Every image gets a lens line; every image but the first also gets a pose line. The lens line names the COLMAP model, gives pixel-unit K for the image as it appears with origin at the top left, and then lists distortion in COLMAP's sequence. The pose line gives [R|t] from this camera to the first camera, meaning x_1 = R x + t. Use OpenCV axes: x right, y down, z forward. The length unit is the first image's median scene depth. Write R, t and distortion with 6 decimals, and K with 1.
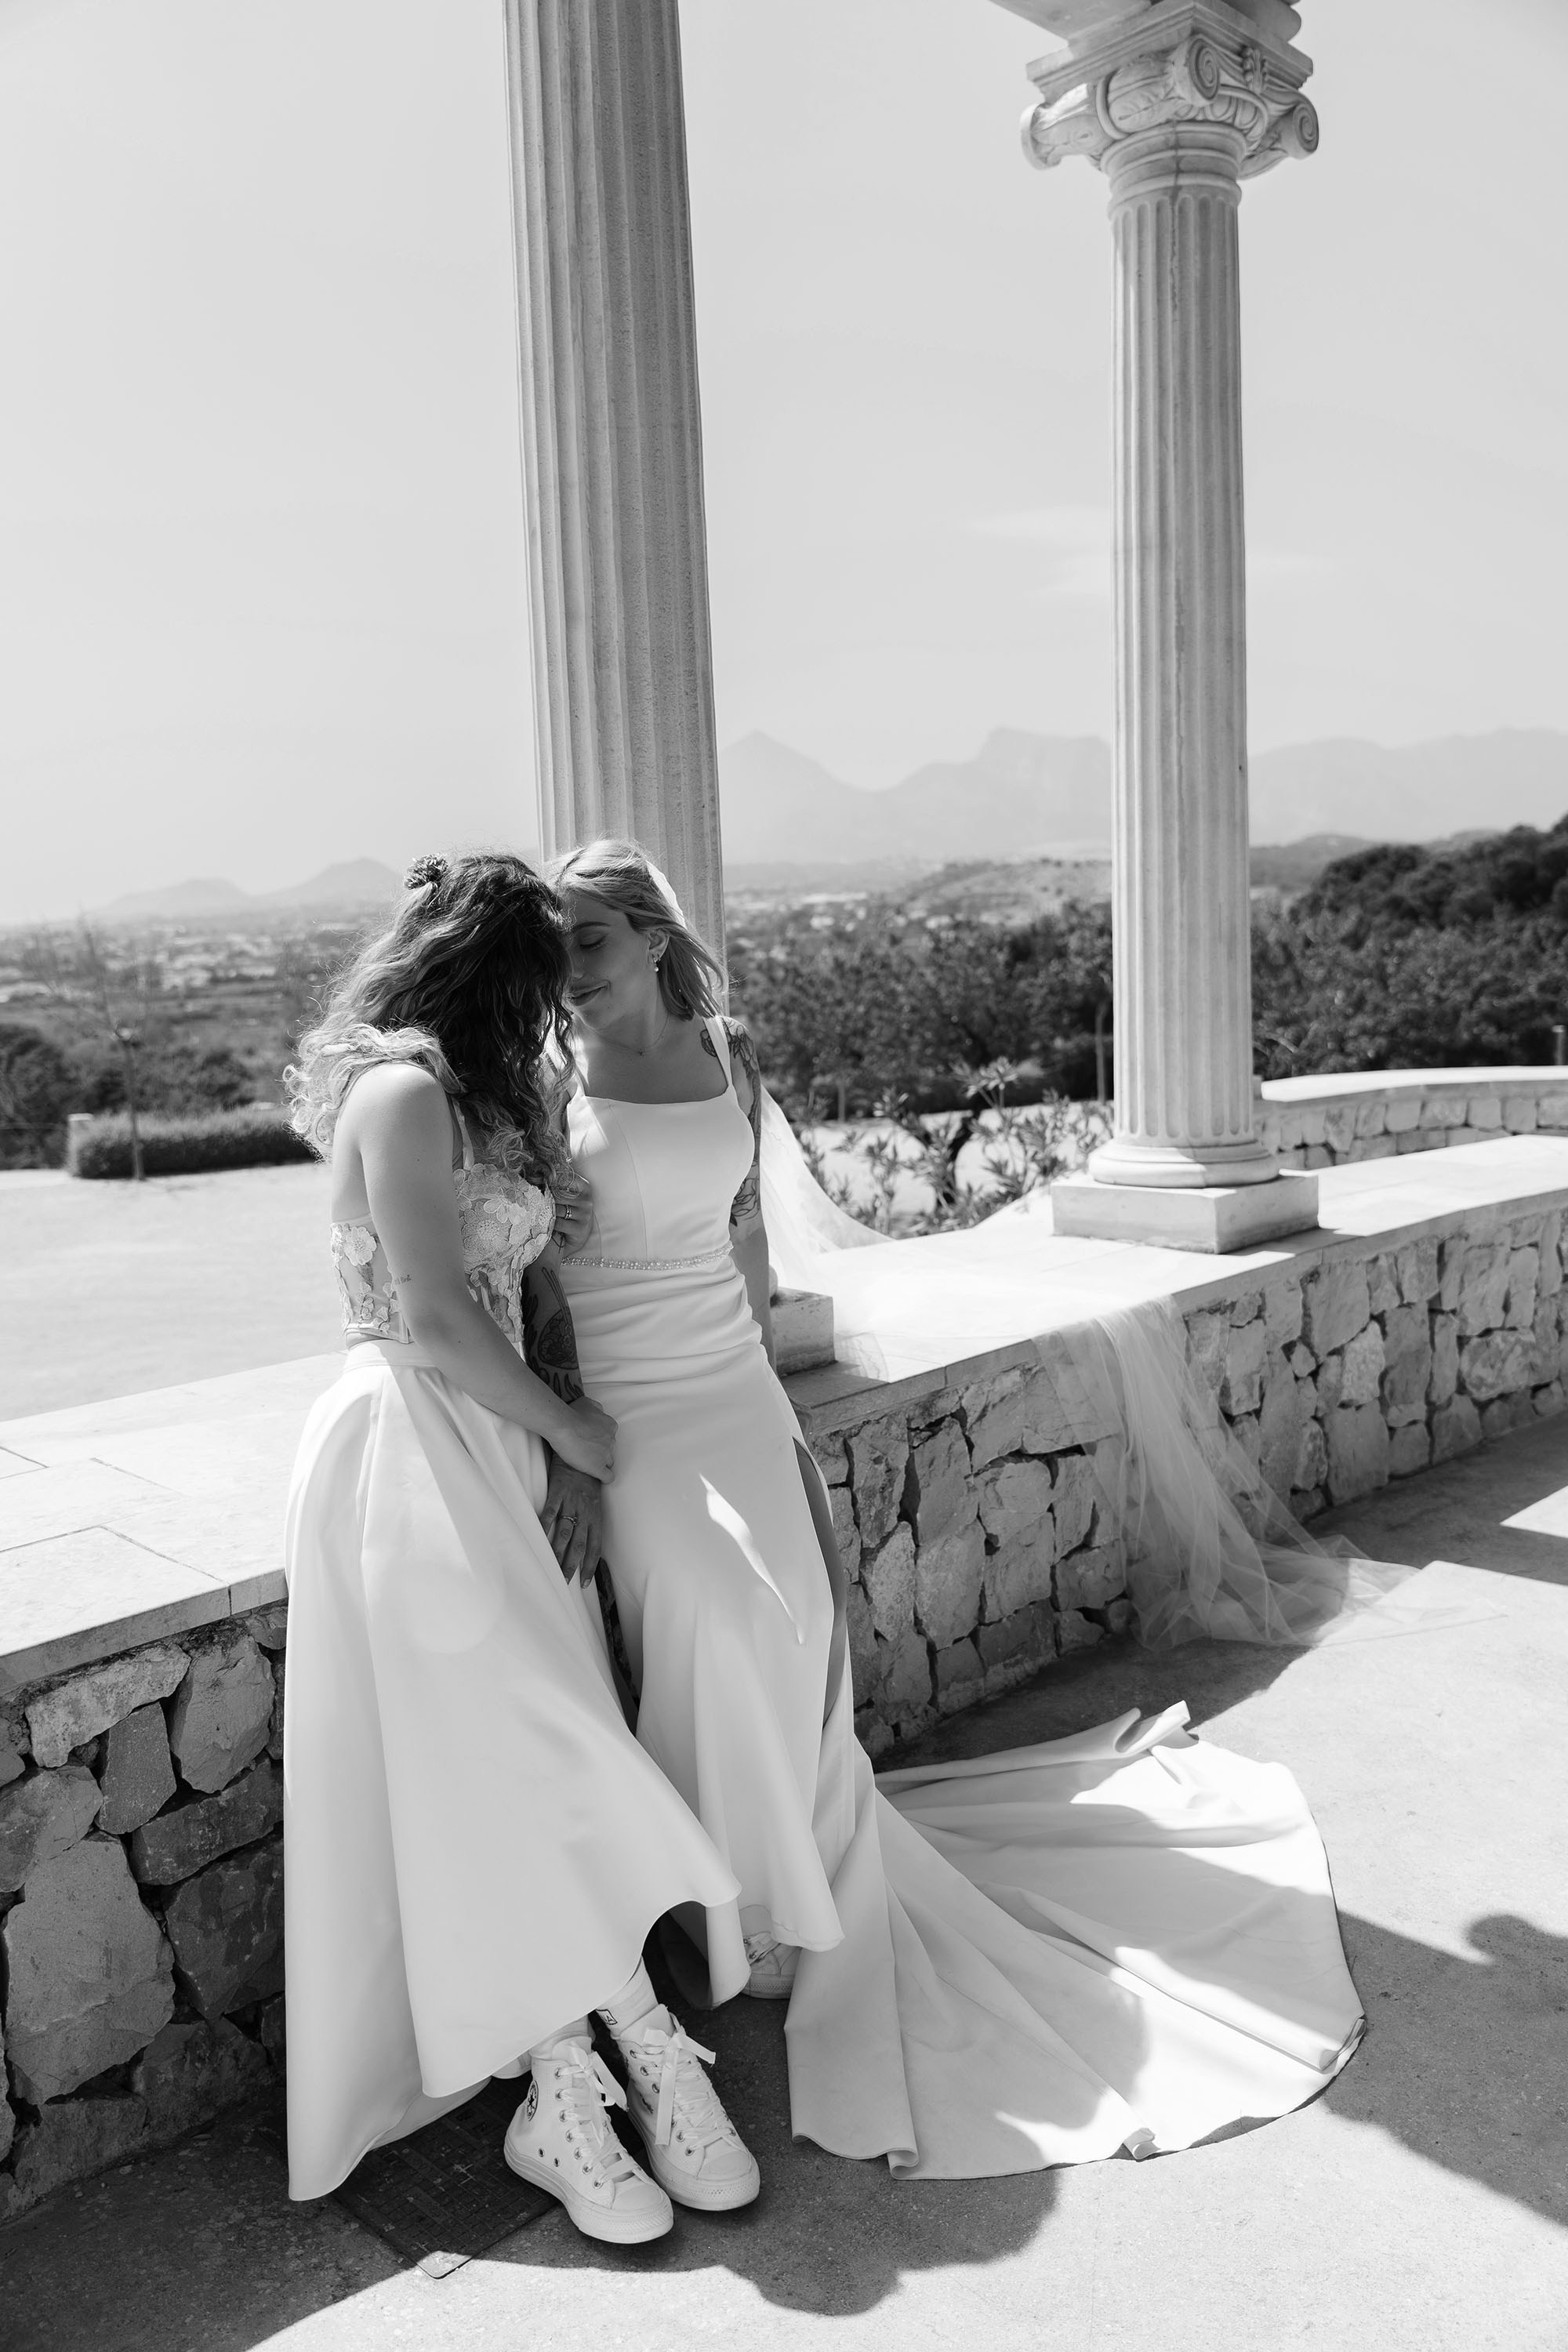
lens RADIAL K [[1896.0, 0, 783.4], [0, 1896.0, 1179.3], [0, 0, 1]] dist [0.004047, 0.001785]
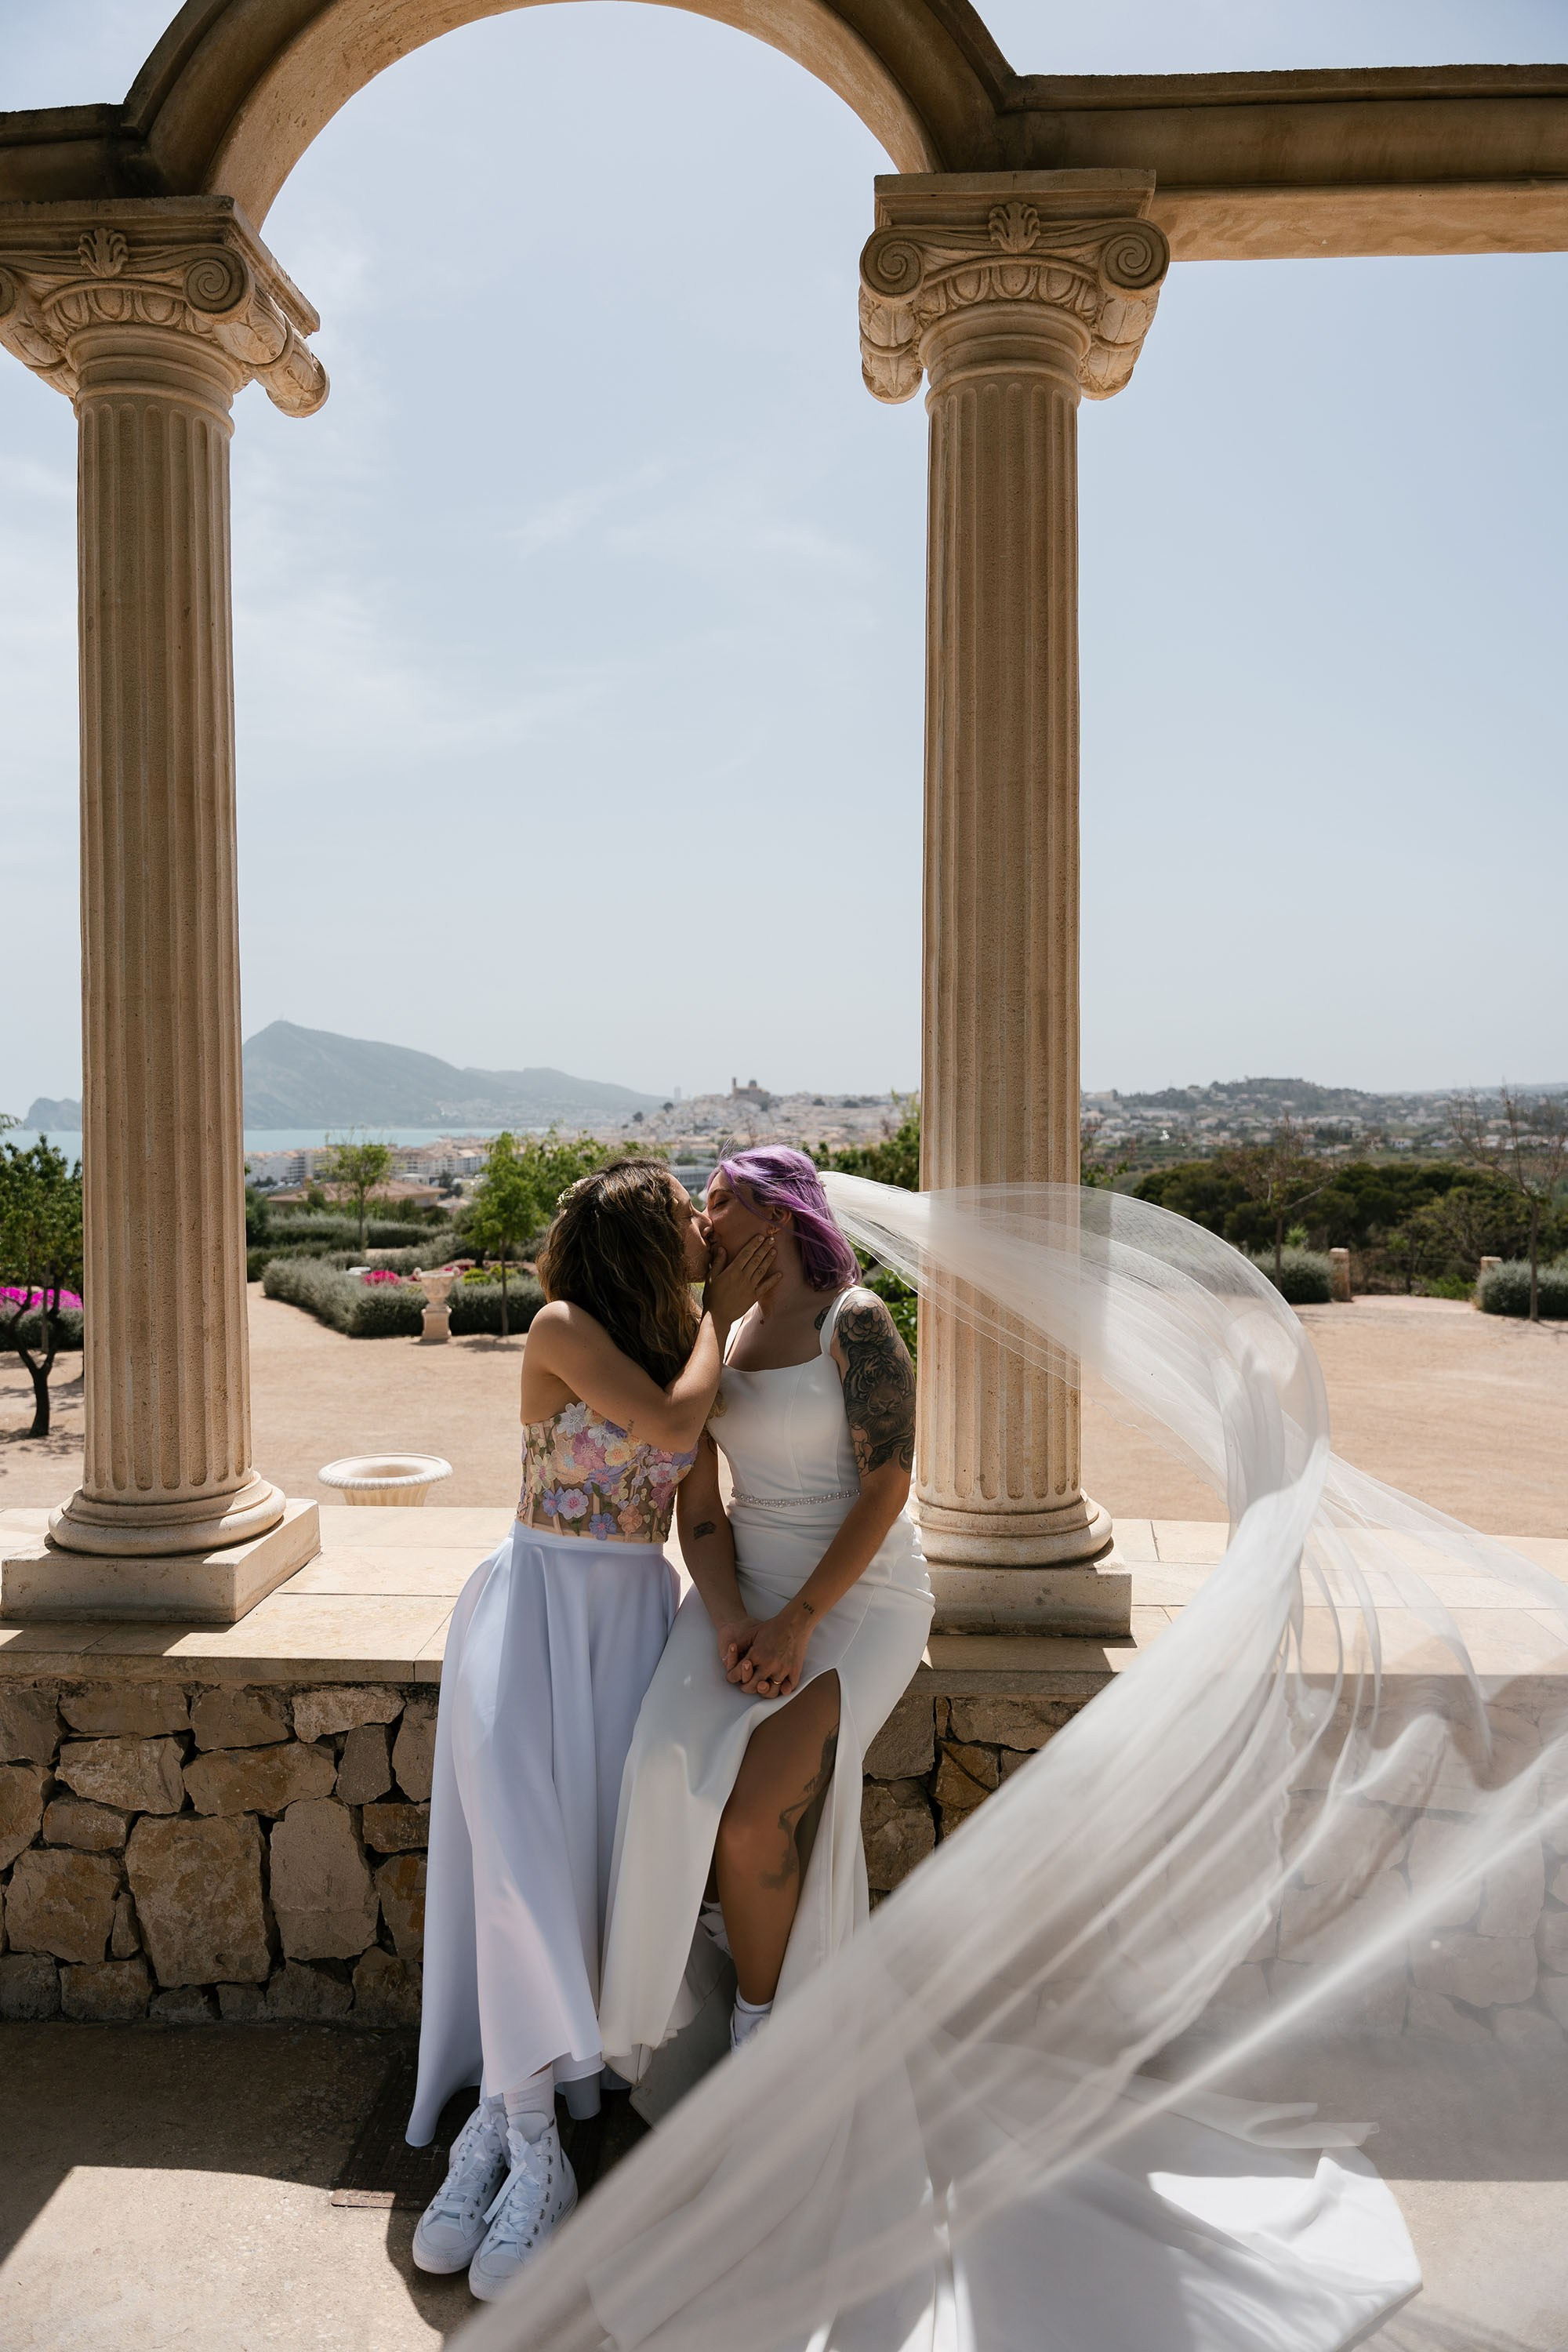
lens RADIAL K [[1584.5, 0, 782.8], [0, 1584.5, 1168.8], [0, 0, 1]] dist [0.000156, 0.001123]
pose [[0.652402, 0.068650, -0.754758, 0.766283], [-0.124689, 0.992041, -0.017547, -0.169045], [0.747546, 0.105558, 0.655769, 0.374464]]
